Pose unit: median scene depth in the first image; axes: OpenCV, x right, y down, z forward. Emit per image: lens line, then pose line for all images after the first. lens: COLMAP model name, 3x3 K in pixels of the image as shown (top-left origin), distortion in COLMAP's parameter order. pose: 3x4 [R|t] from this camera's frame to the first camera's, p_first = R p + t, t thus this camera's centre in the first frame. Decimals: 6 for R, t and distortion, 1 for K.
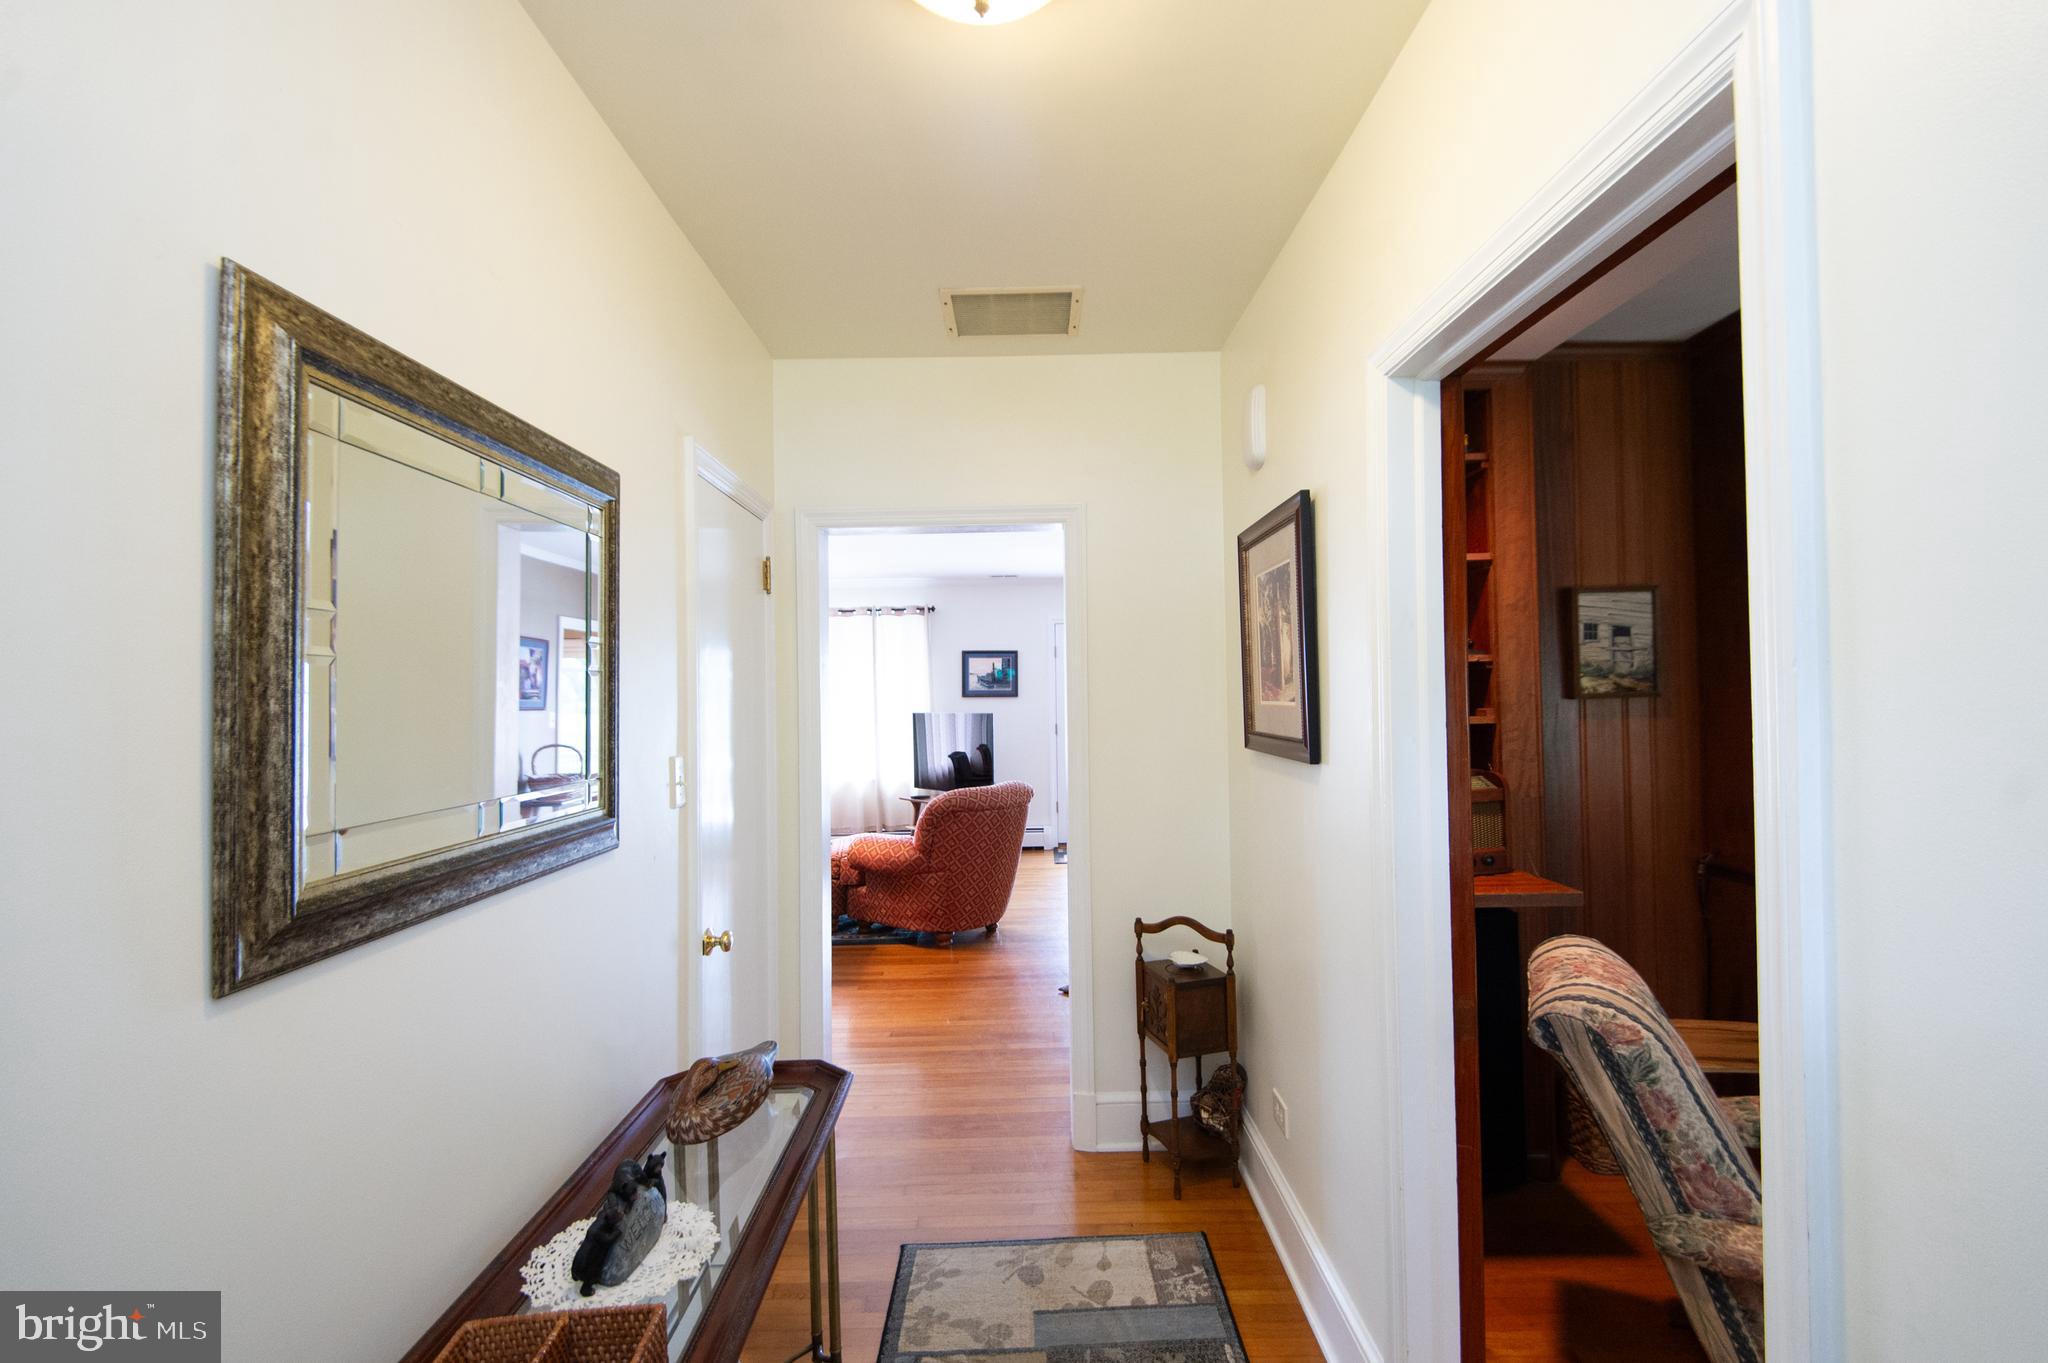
lens RADIAL K [[892.9, 0, 1028.6], [0, 892.9, 684.3], [0, 0, 1]] dist [0.032804, -0.019907]
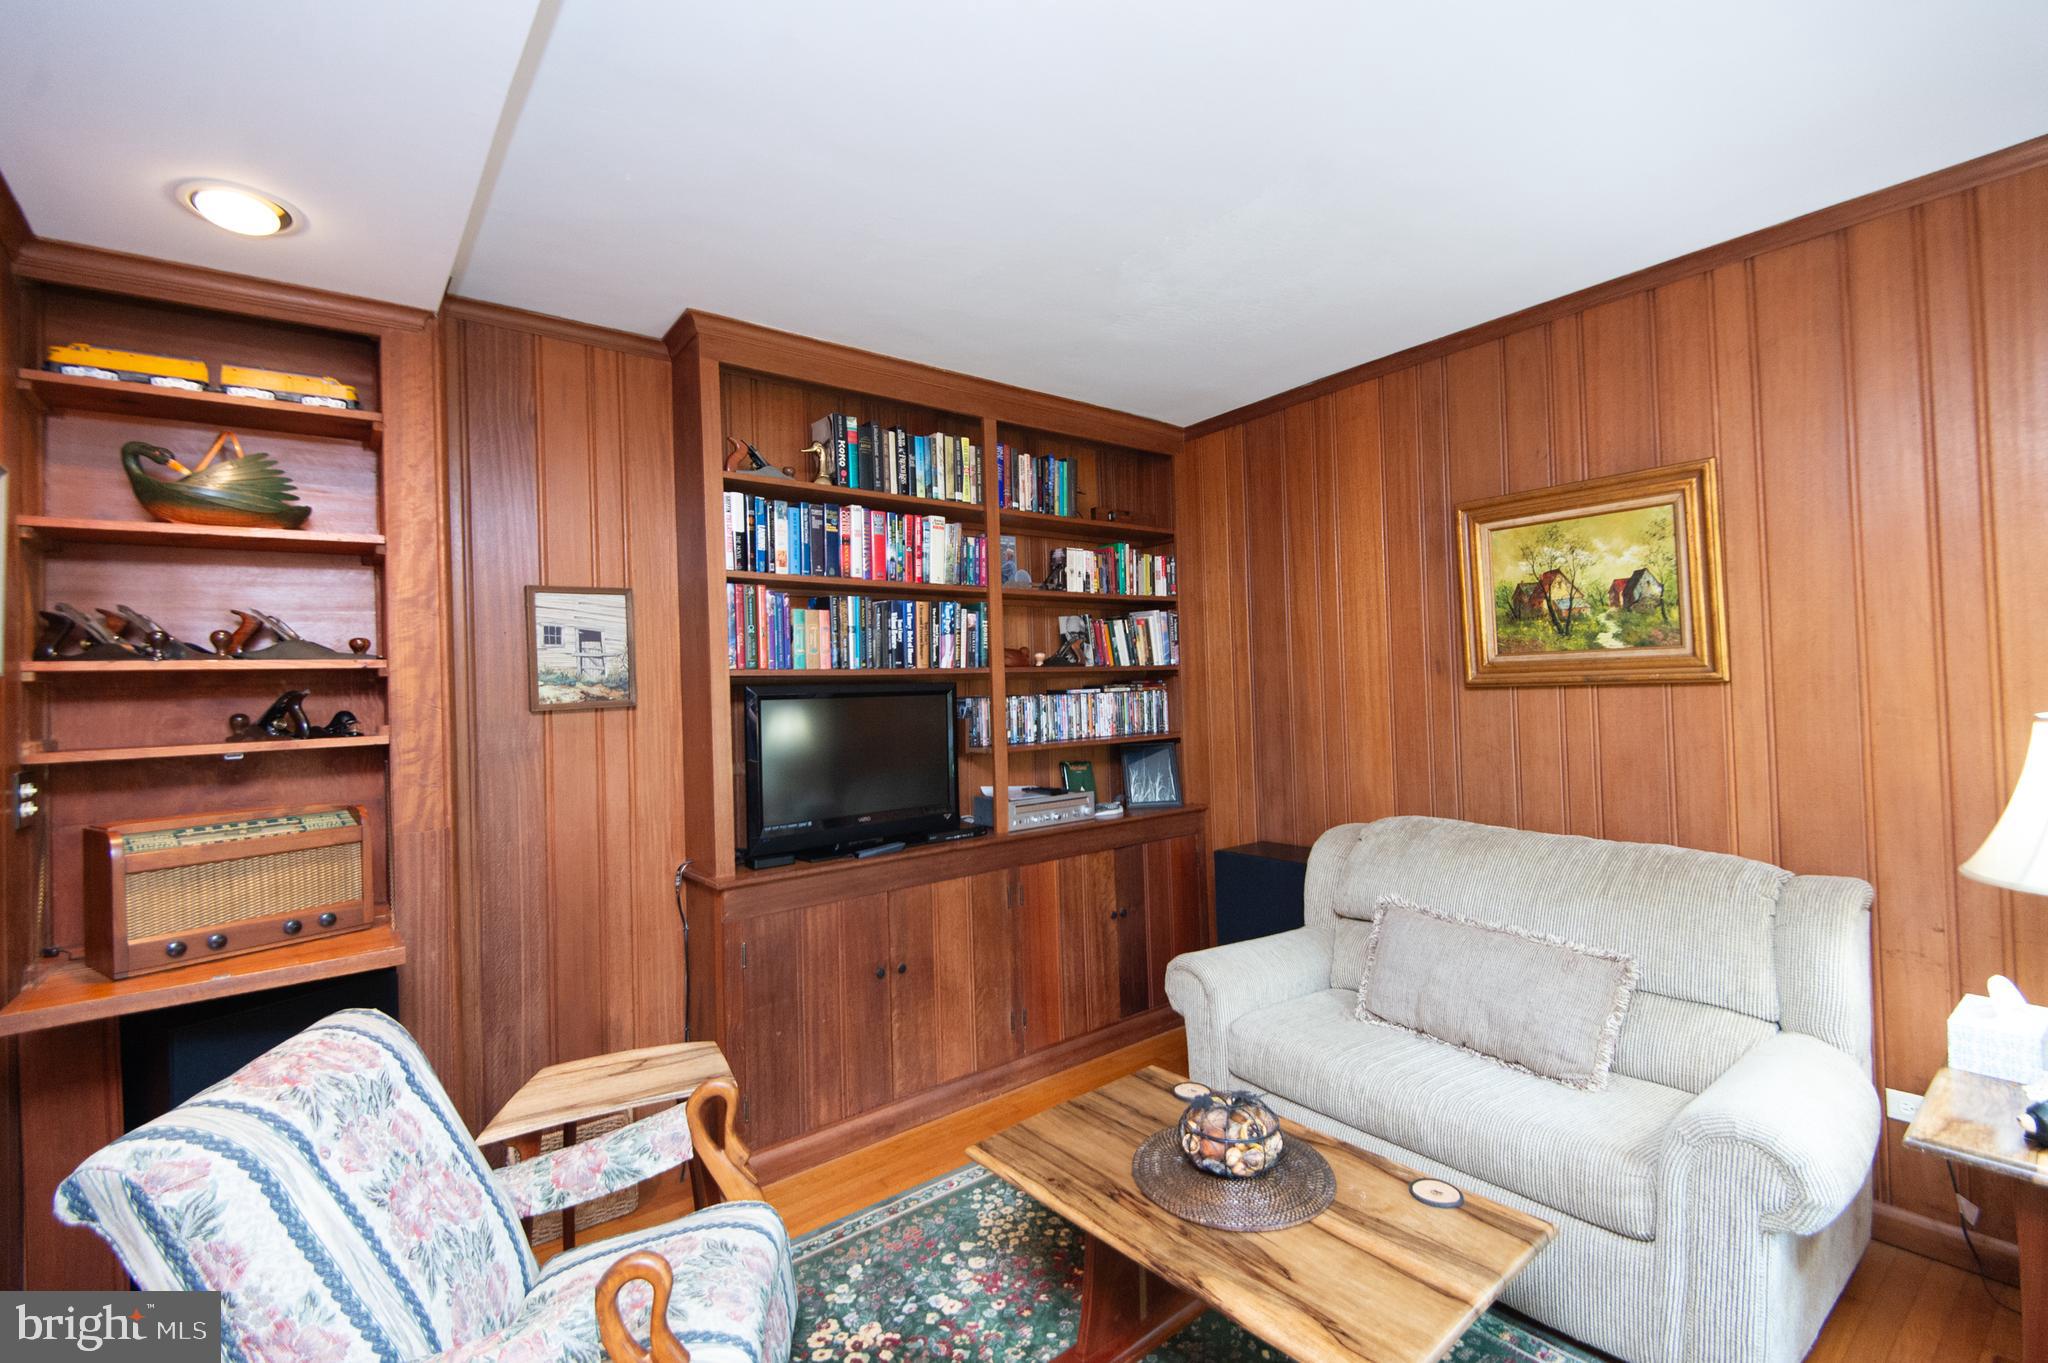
lens RADIAL K [[892.9, 0, 1028.6], [0, 892.9, 684.3], [0, 0, 1]] dist [0.032804, -0.019907]
pose [[0.783060, -0.010620, 0.621856, 0.466886], [0.019773, 0.999774, -0.007824, 0.007292], [-0.621632, 0.018423, 0.783093, 0.001470]]
